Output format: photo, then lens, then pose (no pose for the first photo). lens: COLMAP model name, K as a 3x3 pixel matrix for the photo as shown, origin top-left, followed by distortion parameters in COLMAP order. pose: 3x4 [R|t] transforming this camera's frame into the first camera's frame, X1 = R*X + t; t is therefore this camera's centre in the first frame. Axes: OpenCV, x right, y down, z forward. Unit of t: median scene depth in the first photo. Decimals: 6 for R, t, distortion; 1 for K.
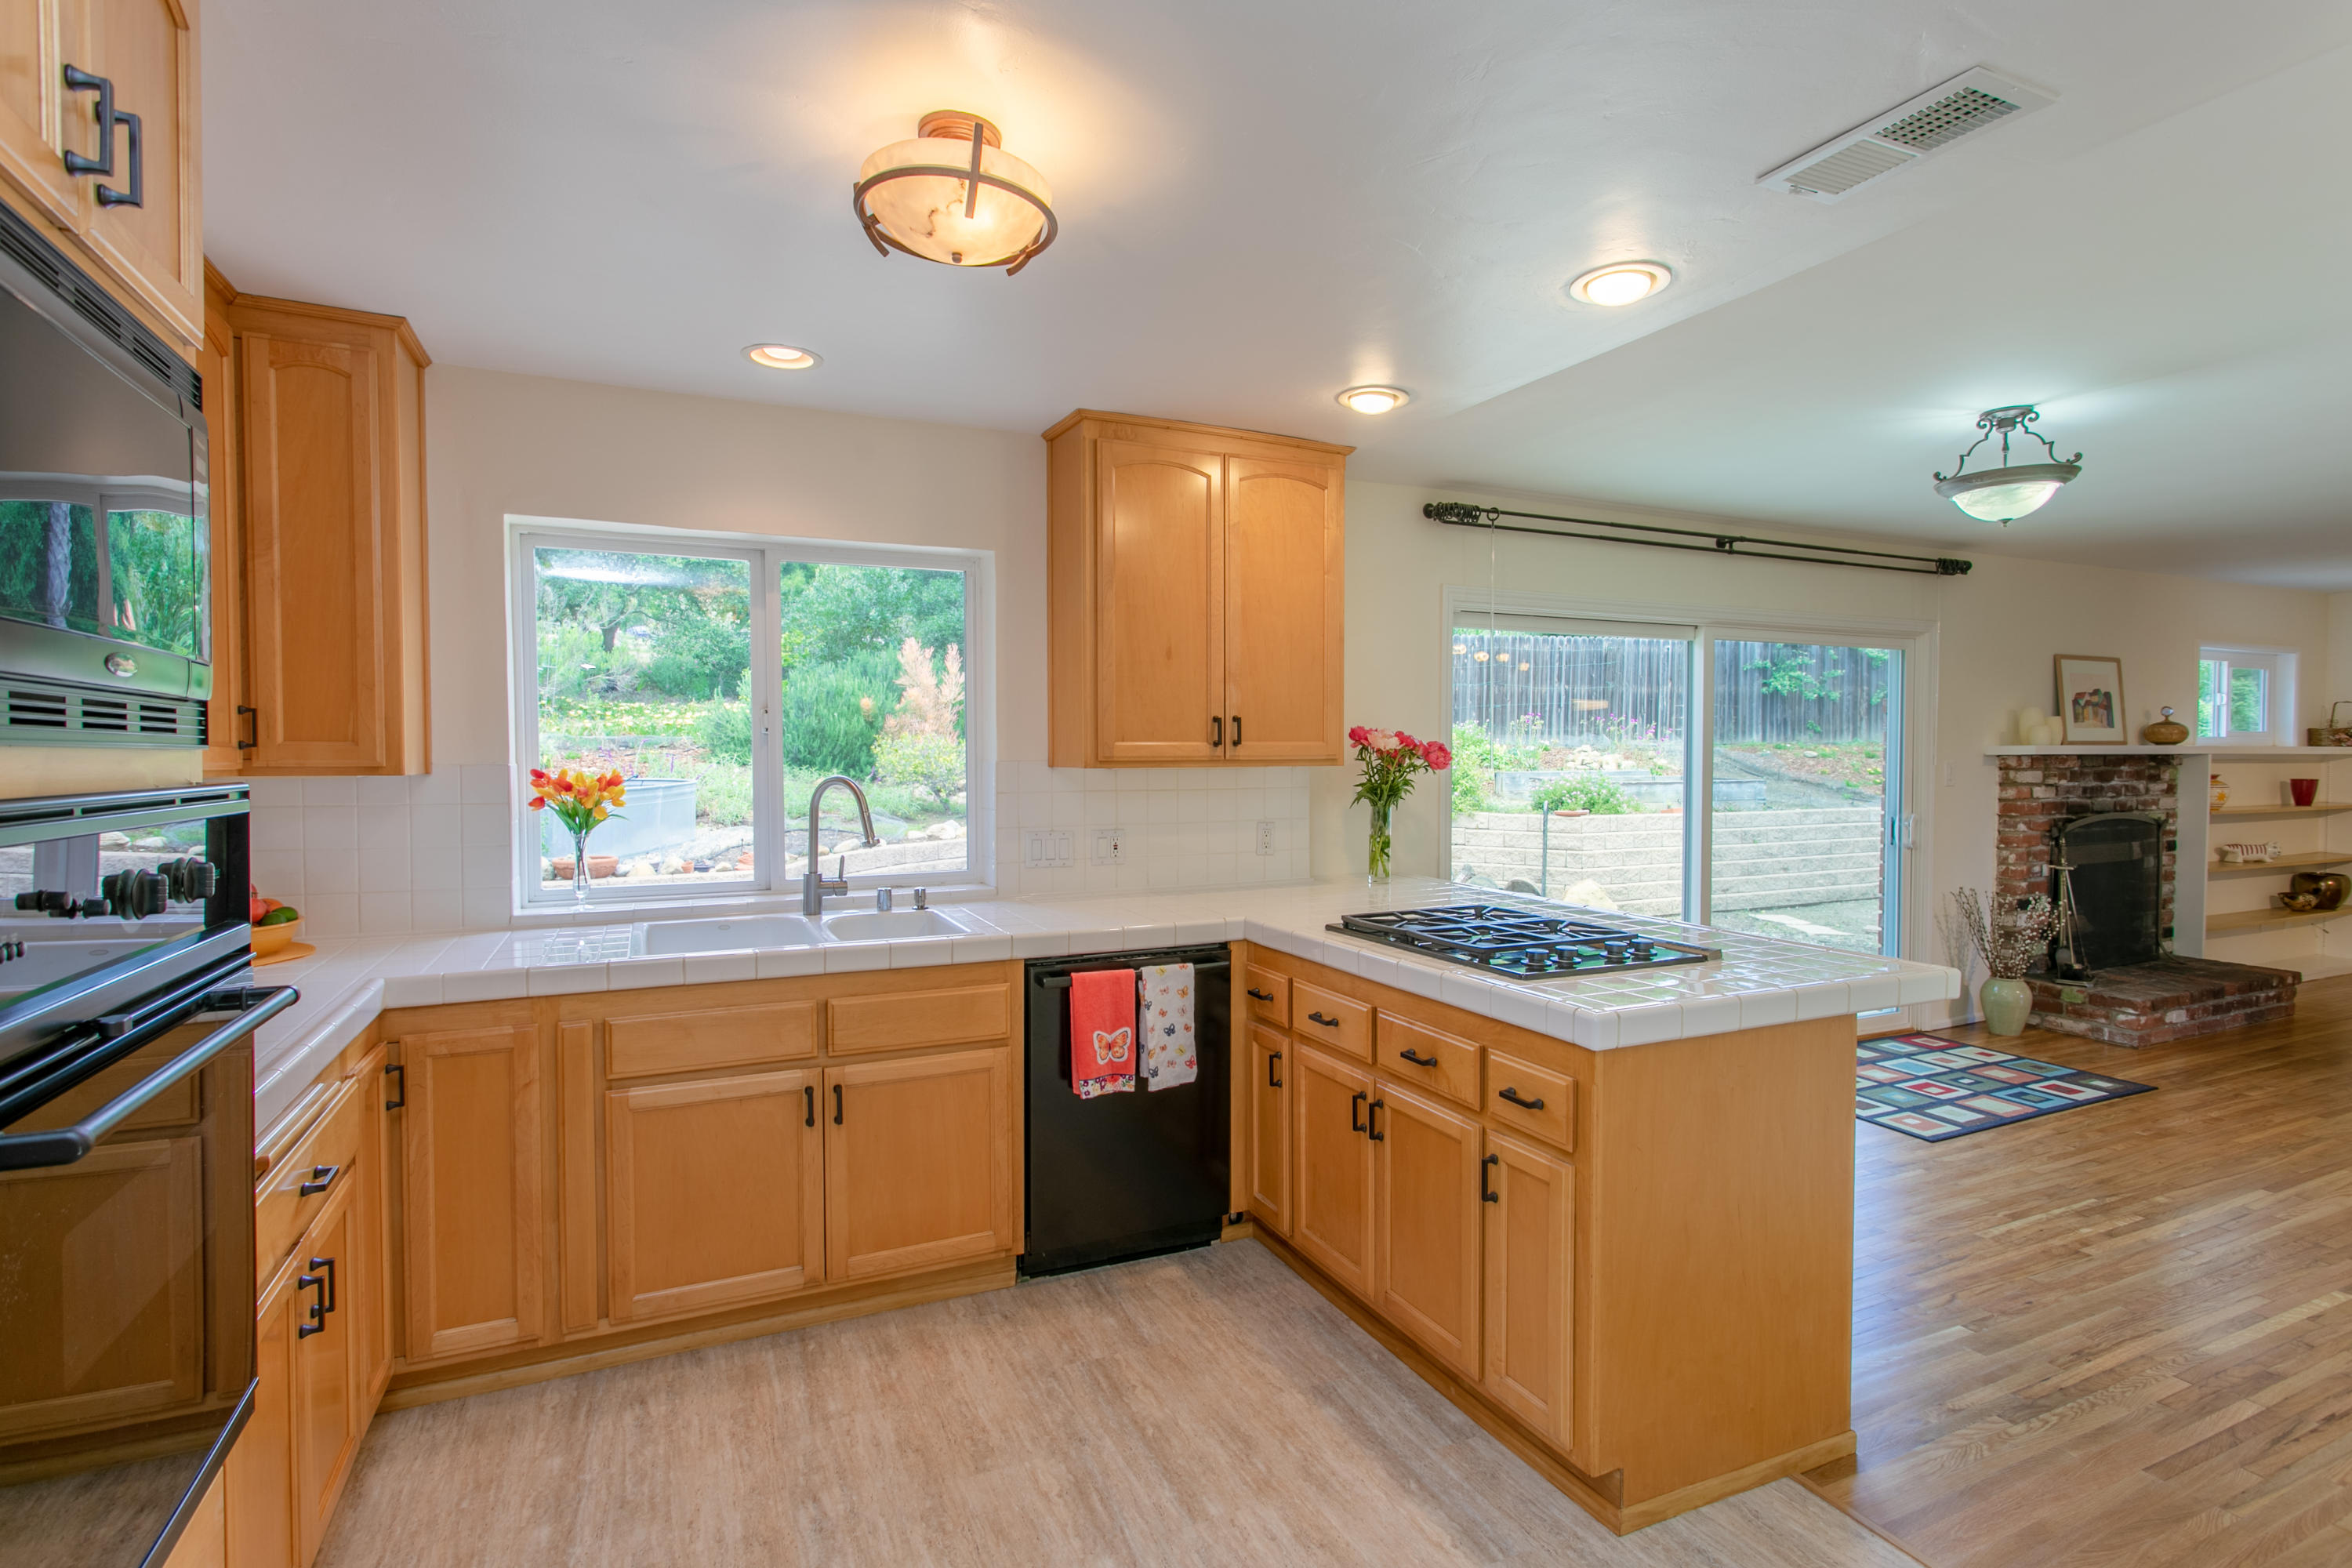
lens RADIAL K [[1118.5, 0, 1155.6], [0, 1118.5, 783.7], [0, 0, 1]] dist [0.000400, 0.000062]
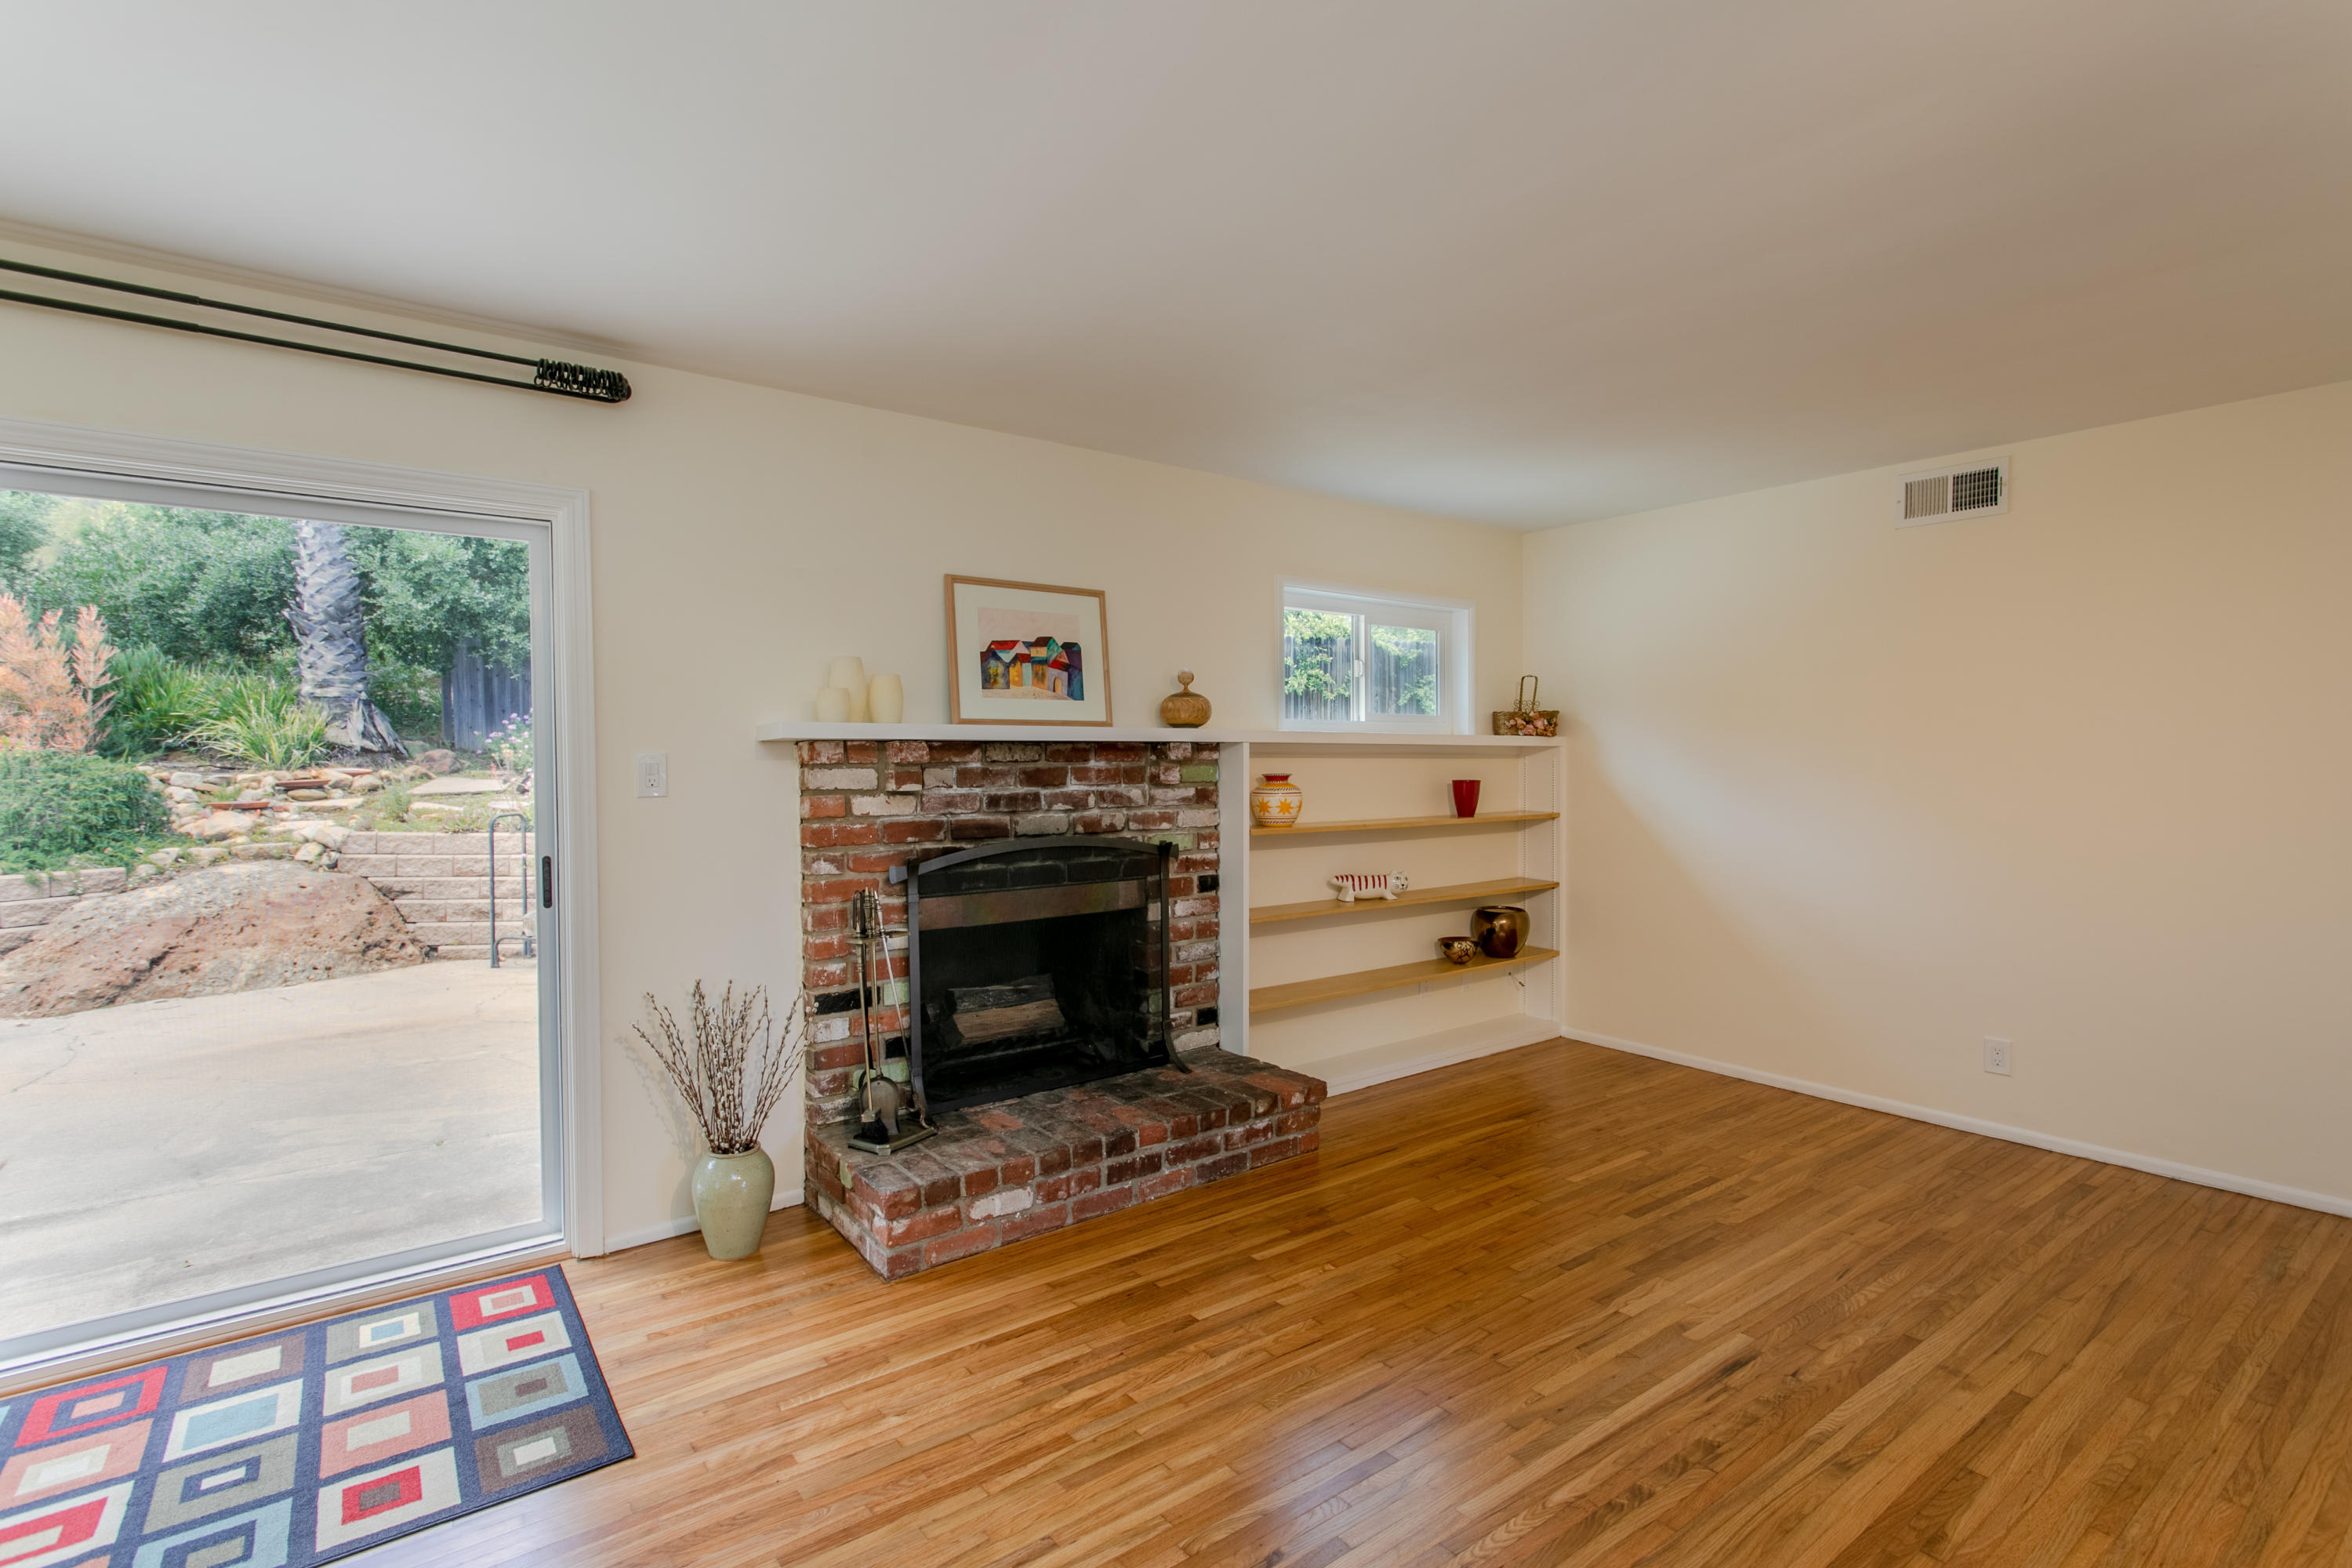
lens RADIAL K [[1118.5, 0, 1166.1], [0, 1118.5, 791.0], [0, 0, 1]] dist [0.000400, 0.000062]
pose [[0.975207, -0.010146, 0.221063, 1.386082], [0.011061, 0.999935, -0.002903, 0.005860], [-0.221019, 0.005277, 0.975255, 0.692334]]
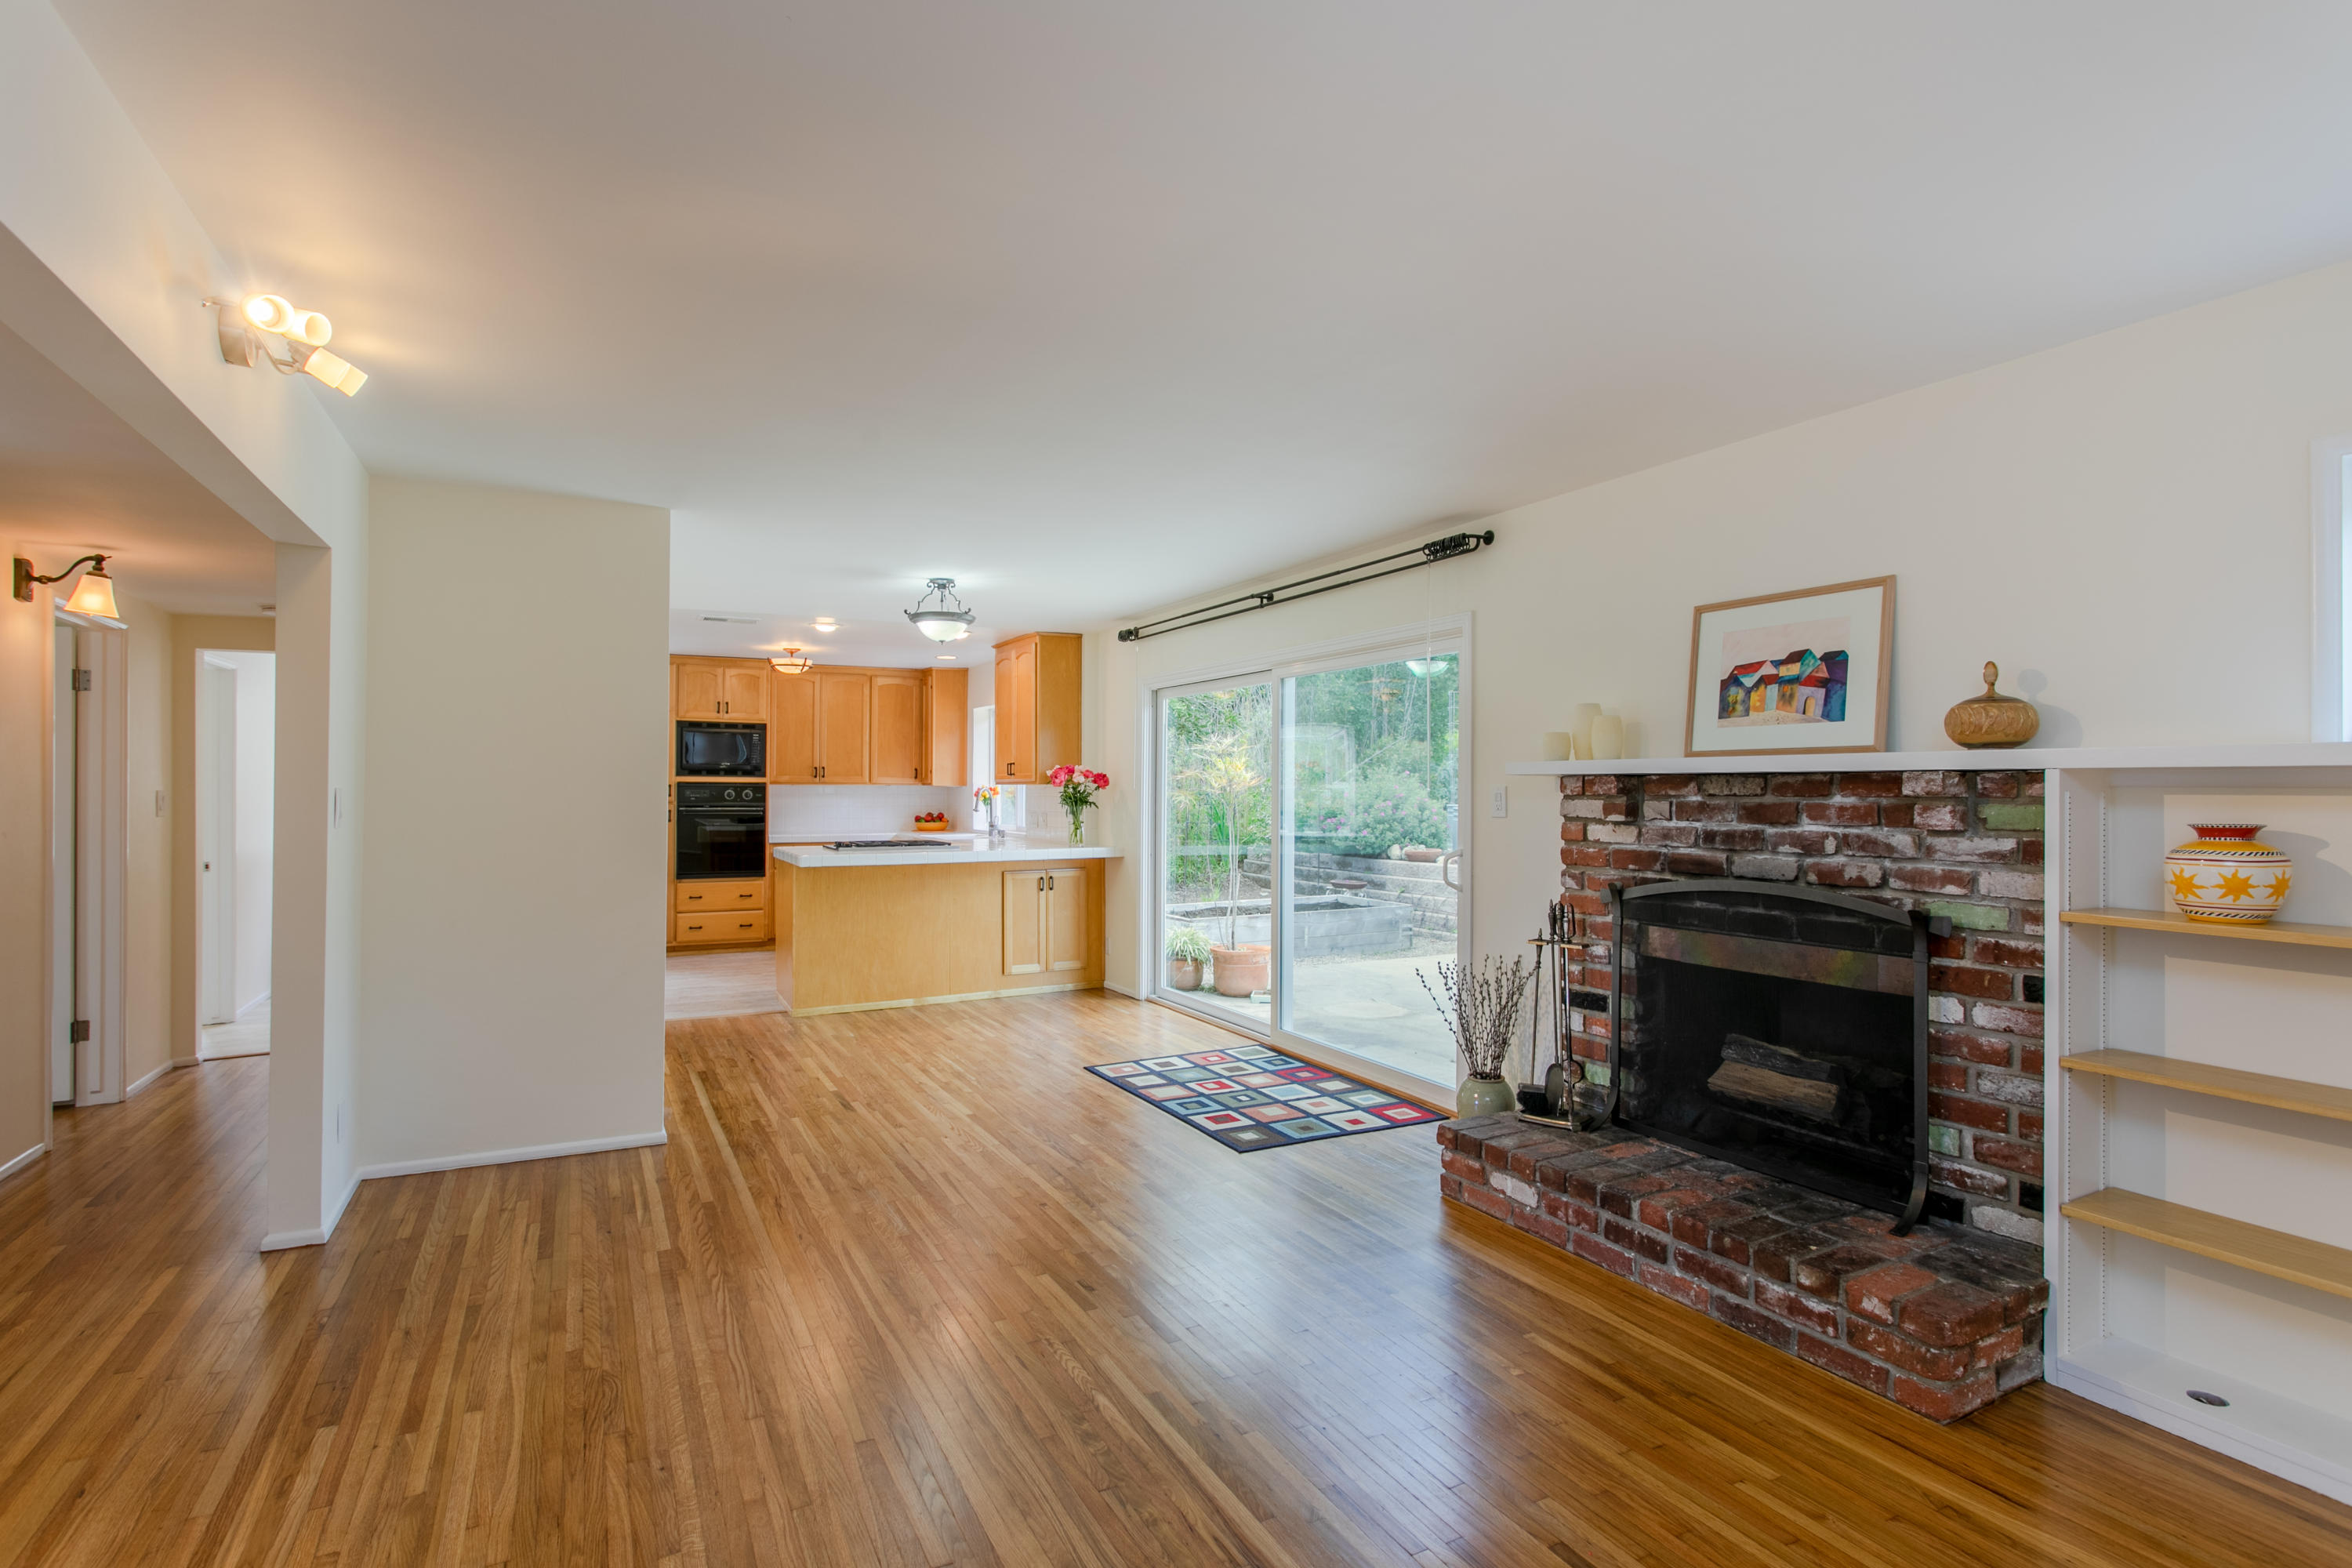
lens RADIAL K [[1118.5, 0, 1158.1], [0, 1118.5, 795.3], [0, 0, 1]] dist [0.000400, 0.000062]
pose [[0.053604, 0.005395, -0.998548, 2.437621], [-0.035607, 0.999360, 0.003488, -0.012745], [0.997927, 0.035368, 0.053761, 1.210991]]
